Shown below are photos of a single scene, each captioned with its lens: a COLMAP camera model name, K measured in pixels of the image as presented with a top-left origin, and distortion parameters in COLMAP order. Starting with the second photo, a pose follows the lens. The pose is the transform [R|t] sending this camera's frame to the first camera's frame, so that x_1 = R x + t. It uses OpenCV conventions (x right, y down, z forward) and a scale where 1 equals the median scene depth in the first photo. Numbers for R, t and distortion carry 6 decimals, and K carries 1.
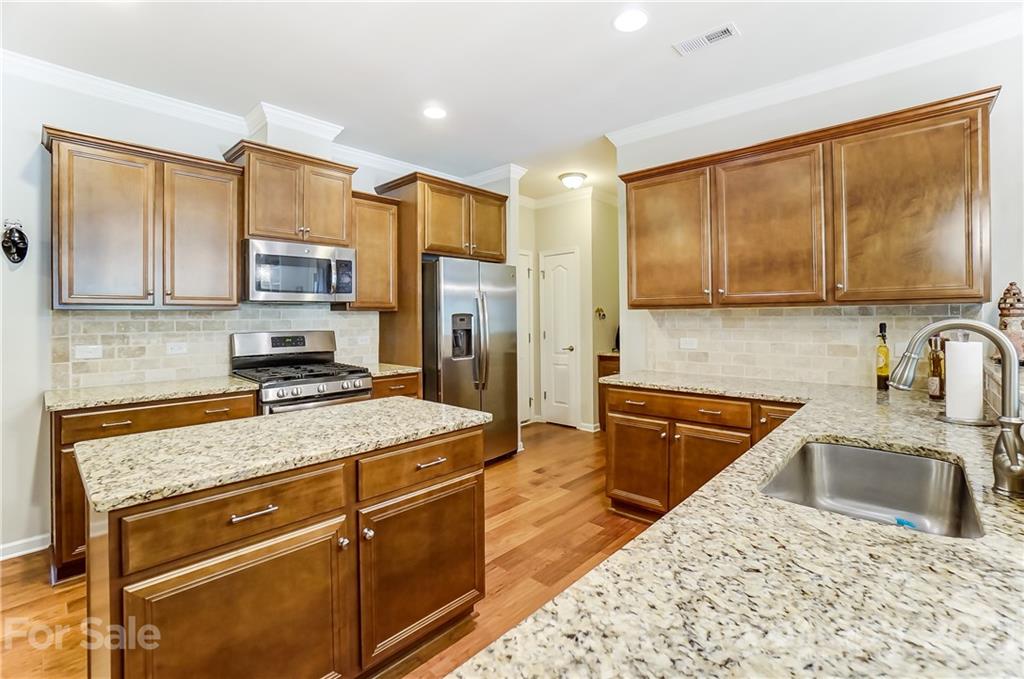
lens RADIAL K [[462.3, 0, 510.8], [0, 462.3, 315.0], [0, 0, 1]] dist [-0.032857, 0.000597]
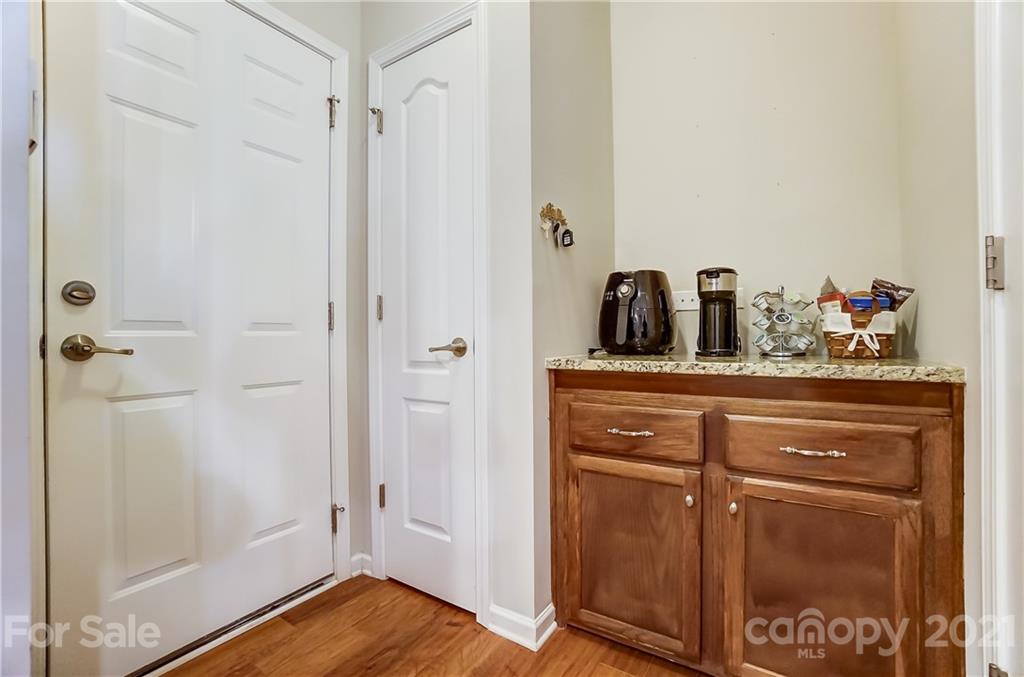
lens RADIAL K [[448.6, 0, 509.9], [0, 448.6, 335.4], [0, 0, 1]] dist [-0.033798, 0.000573]
pose [[0.986675, 0.001133, 0.162698, 0.196749], [-0.001642, 0.999994, 0.002995, 0.108394], [-0.162694, -0.003222, 0.986671, 1.203776]]
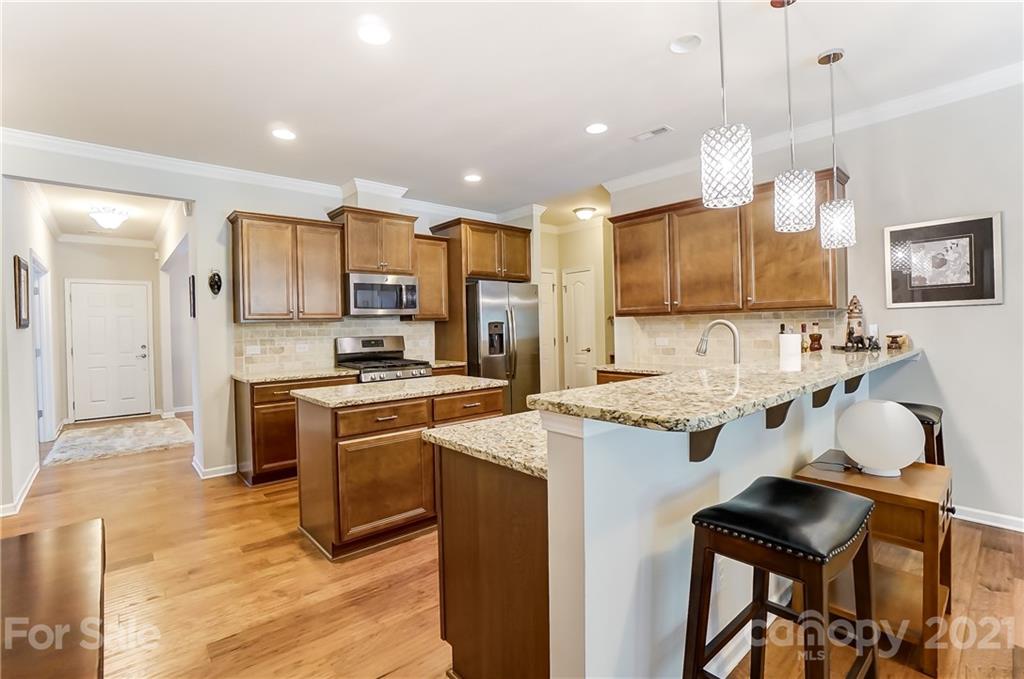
lens RADIAL K [[467.7, 0, 507.3], [0, 467.7, 333.1], [0, 0, 1]] dist [-0.035011, 0.000553]
pose [[0.994413, -0.012174, -0.104853, 0.081998], [0.014175, 0.999731, 0.018360, 0.005934], [0.104601, -0.019744, 0.994318, -0.409113]]
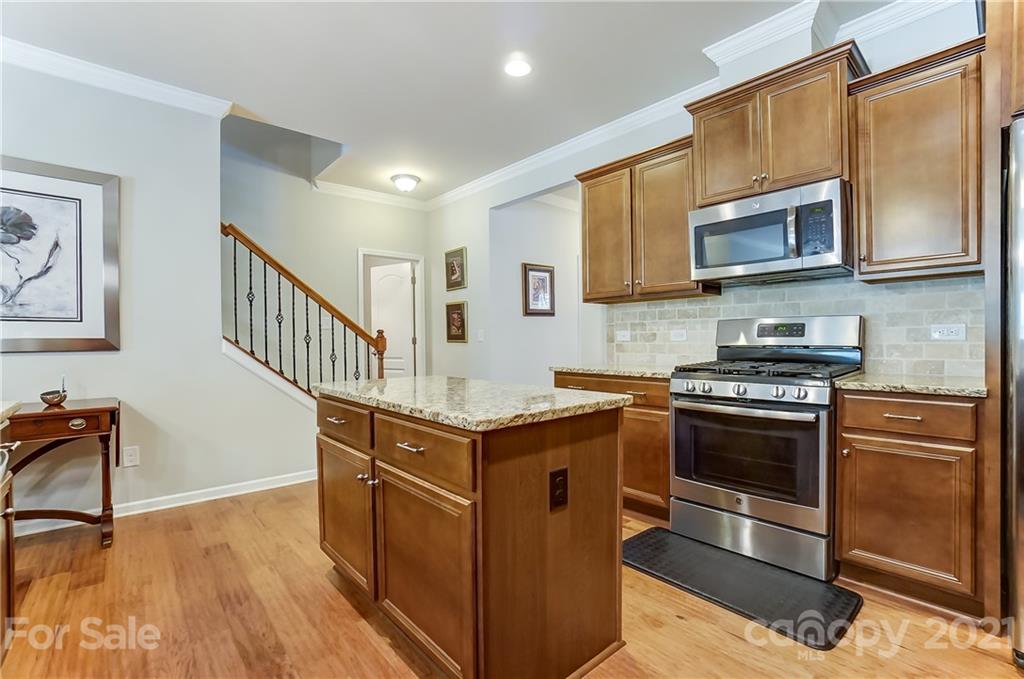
lens RADIAL K [[459.7, 0, 501.9], [0, 459.7, 341.9], [0, 0, 1]] dist [-0.035116, 0.000035]
pose [[-0.120246, 0.012406, -0.992667, 0.330026], [0.012246, 0.999864, 0.011013, 0.066846], [0.992669, -0.010832, -0.120382, 0.675154]]
